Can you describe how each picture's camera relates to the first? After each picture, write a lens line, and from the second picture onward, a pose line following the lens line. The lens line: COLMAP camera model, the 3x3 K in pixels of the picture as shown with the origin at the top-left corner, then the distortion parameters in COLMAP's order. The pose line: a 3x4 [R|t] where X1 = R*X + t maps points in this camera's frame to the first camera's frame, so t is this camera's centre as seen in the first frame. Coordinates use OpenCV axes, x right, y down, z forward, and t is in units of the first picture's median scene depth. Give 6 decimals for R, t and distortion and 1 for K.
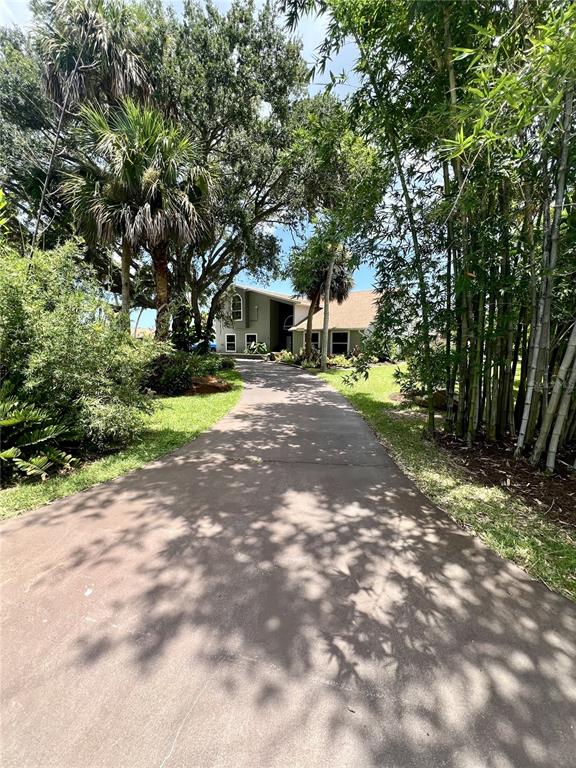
lens RADIAL K [[310.6, 0, 289.3], [0, 310.6, 383.0], [0, 0, 1]] dist [-0.000511, 0.000004]
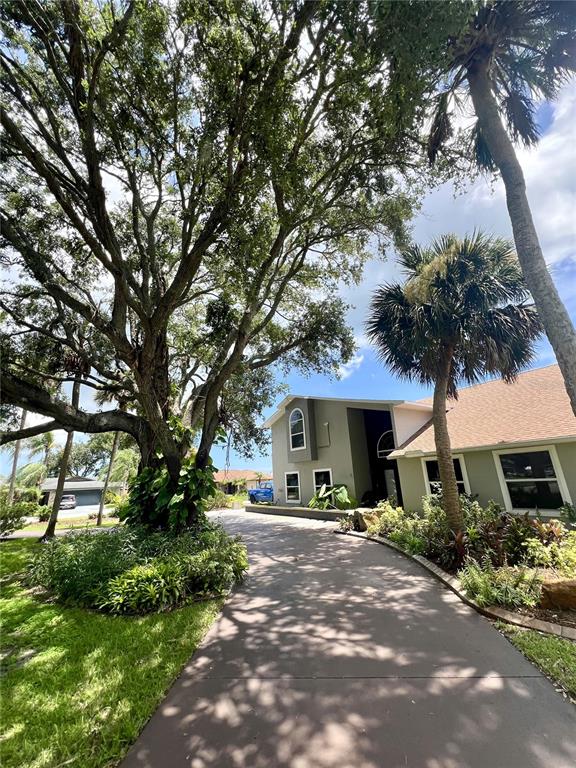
lens RADIAL K [[310.6, 0, 289.4], [0, 310.6, 387.8], [0, 0, 1]] dist [-0.000511, 0.000004]
pose [[0.953519, -0.138683, -0.267524, -0.004109], [0.020792, 0.915963, -0.400724, -0.076140], [0.300616, 0.376536, 0.876271, 0.468516]]
